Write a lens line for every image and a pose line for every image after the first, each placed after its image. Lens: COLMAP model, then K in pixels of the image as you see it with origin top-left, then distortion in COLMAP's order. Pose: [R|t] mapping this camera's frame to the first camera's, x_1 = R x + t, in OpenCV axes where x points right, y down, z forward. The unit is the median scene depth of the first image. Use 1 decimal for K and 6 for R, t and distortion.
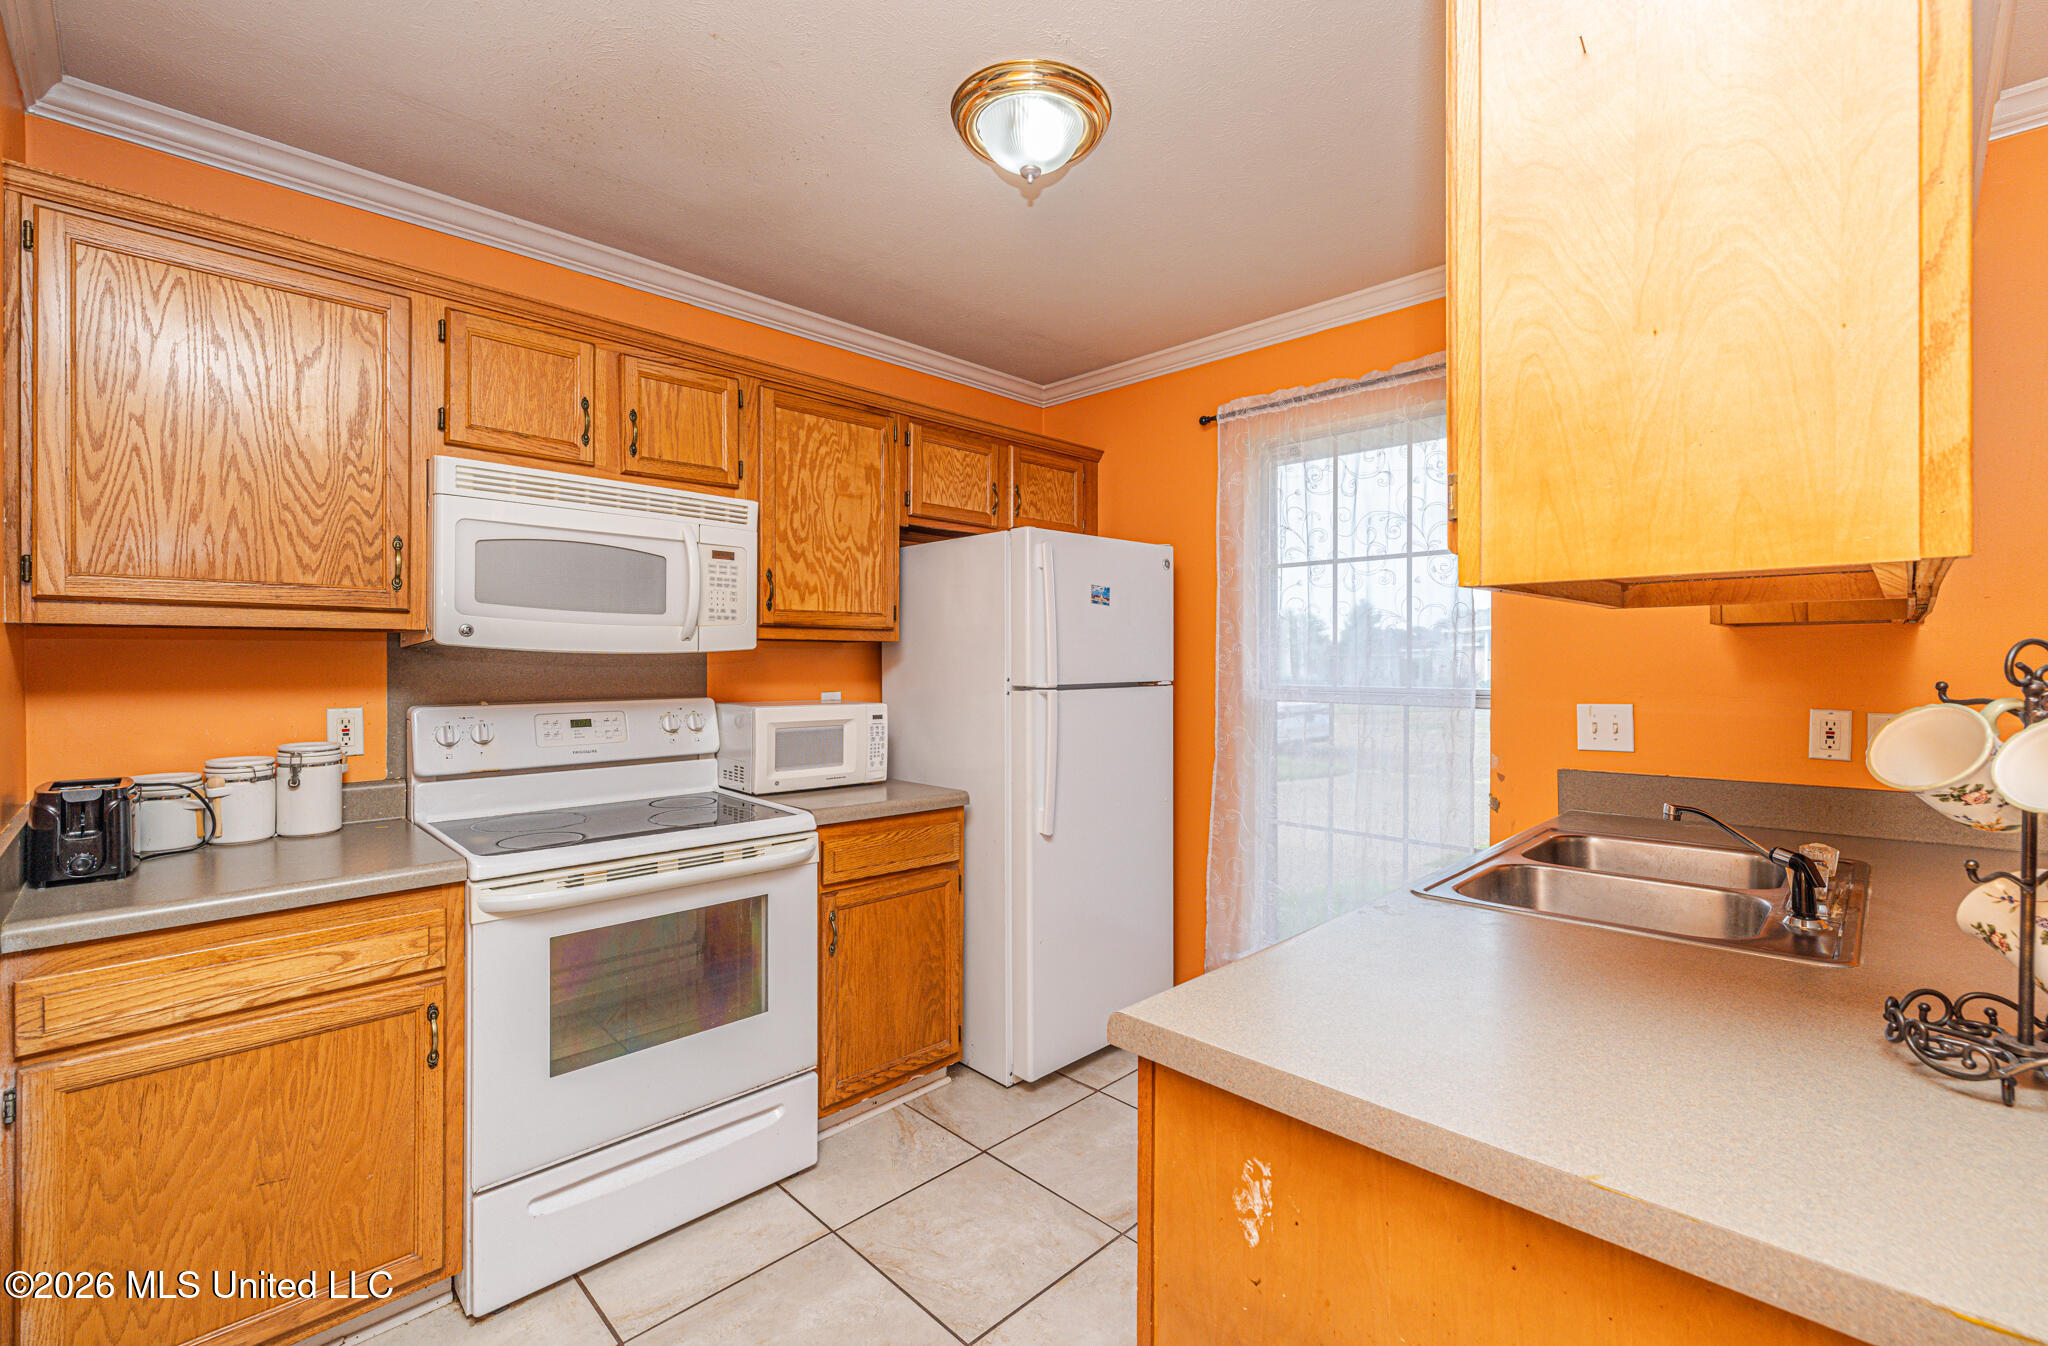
lens RADIAL K [[886.2, 0, 1029.9], [0, 886.2, 667.8], [0, 0, 1]] dist [-0.005409, -0.000377]
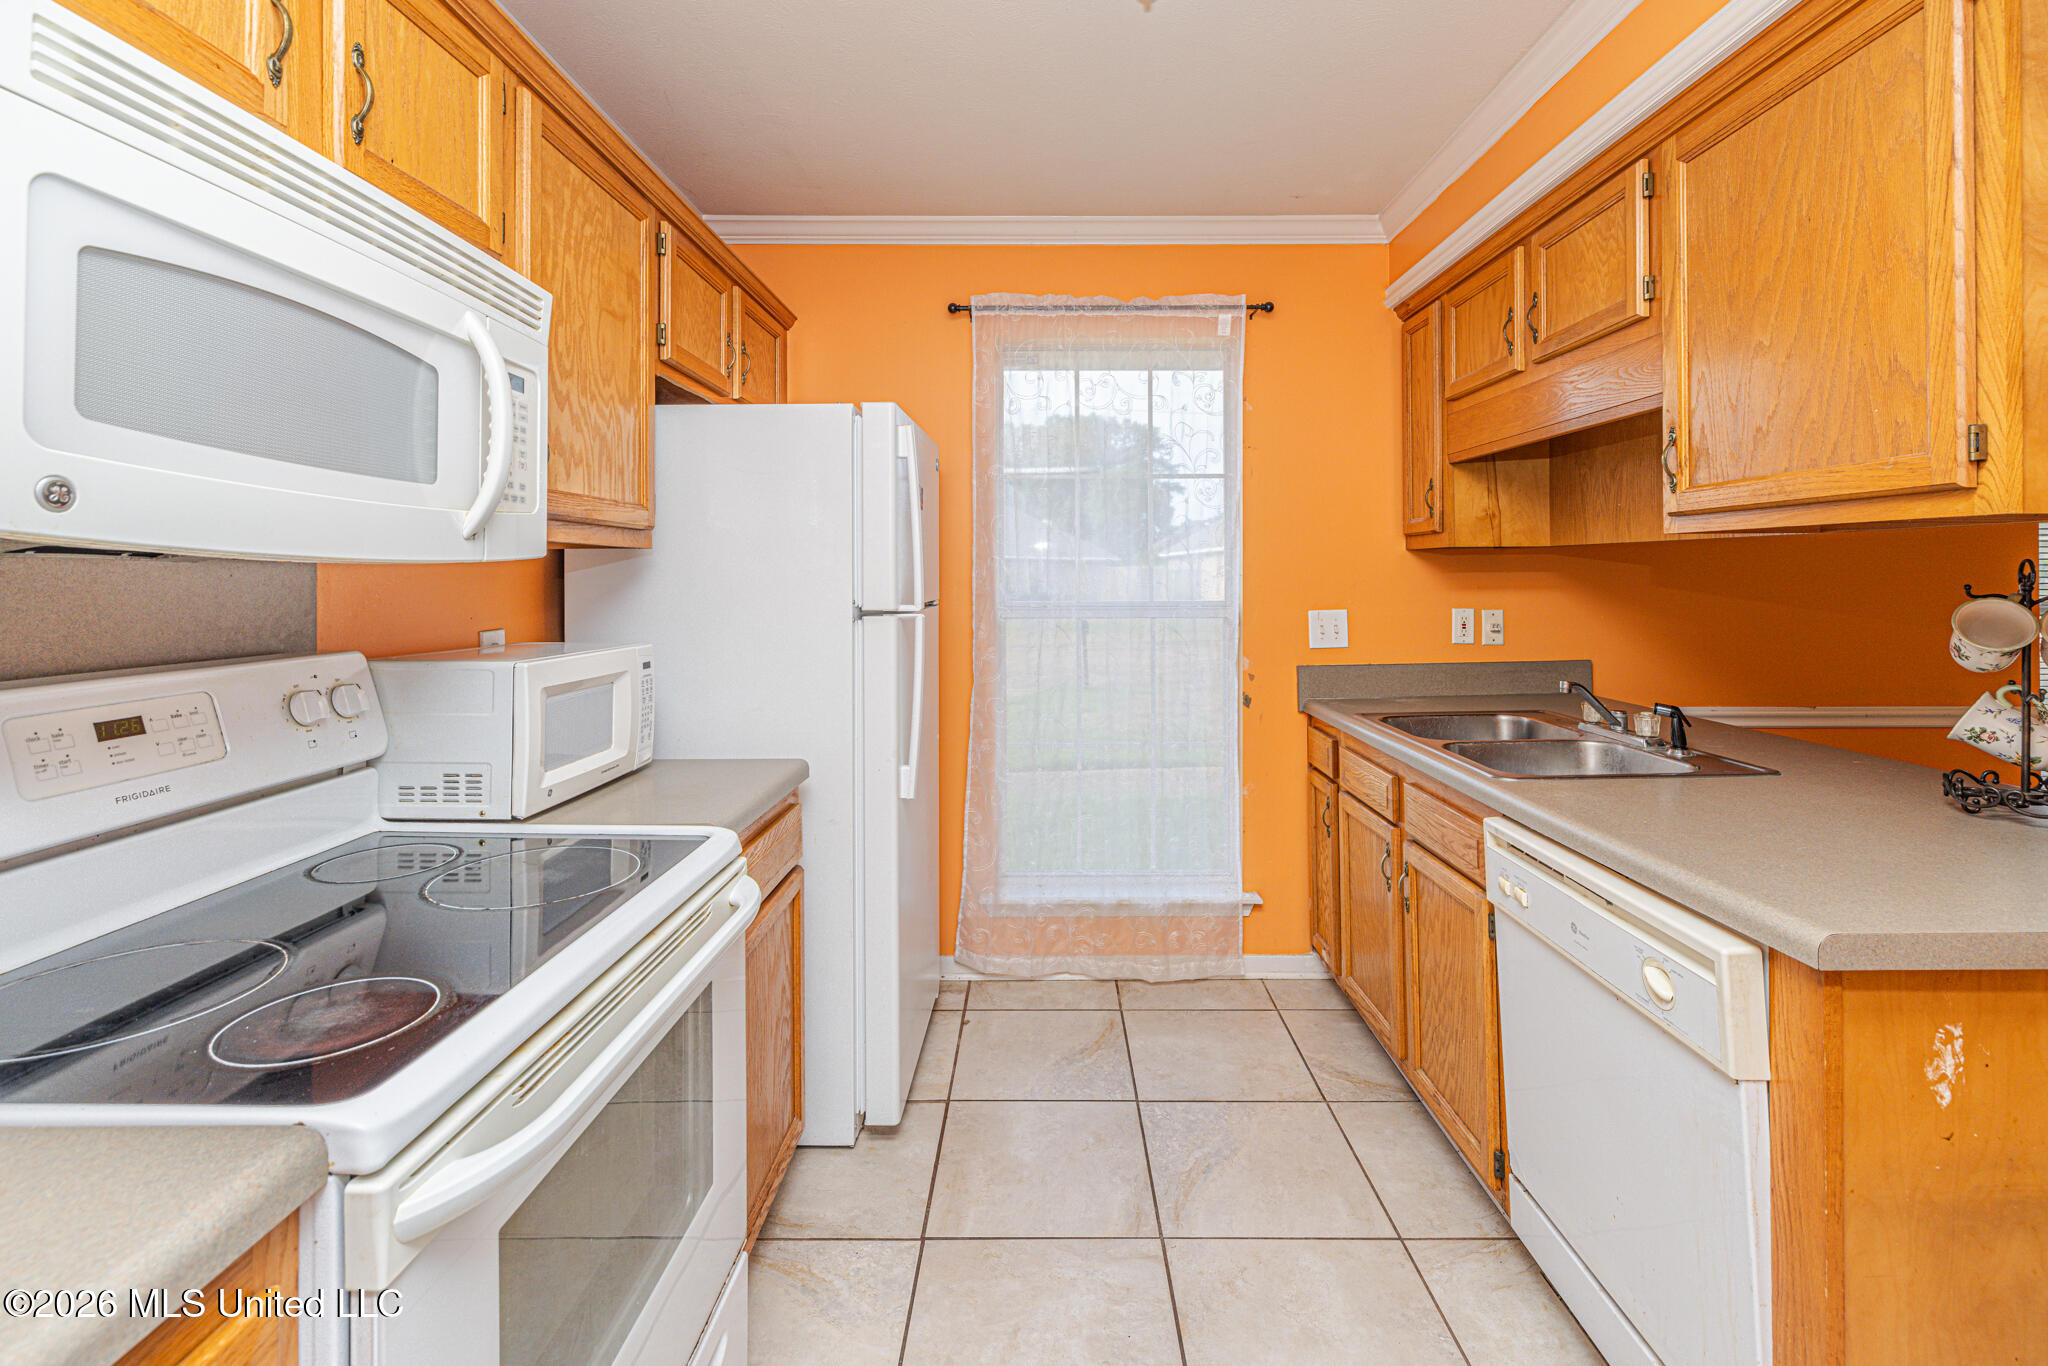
lens RADIAL K [[896.2, 0, 1079.8], [0, 896.2, 580.1], [0, 0, 1]] dist [-0.003841, -0.000528]
pose [[0.700719, -0.006031, 0.713412, -0.440199], [0.010328, 0.999945, -0.001692, -0.002335], [-0.713362, 0.008554, 0.700743, 0.337964]]
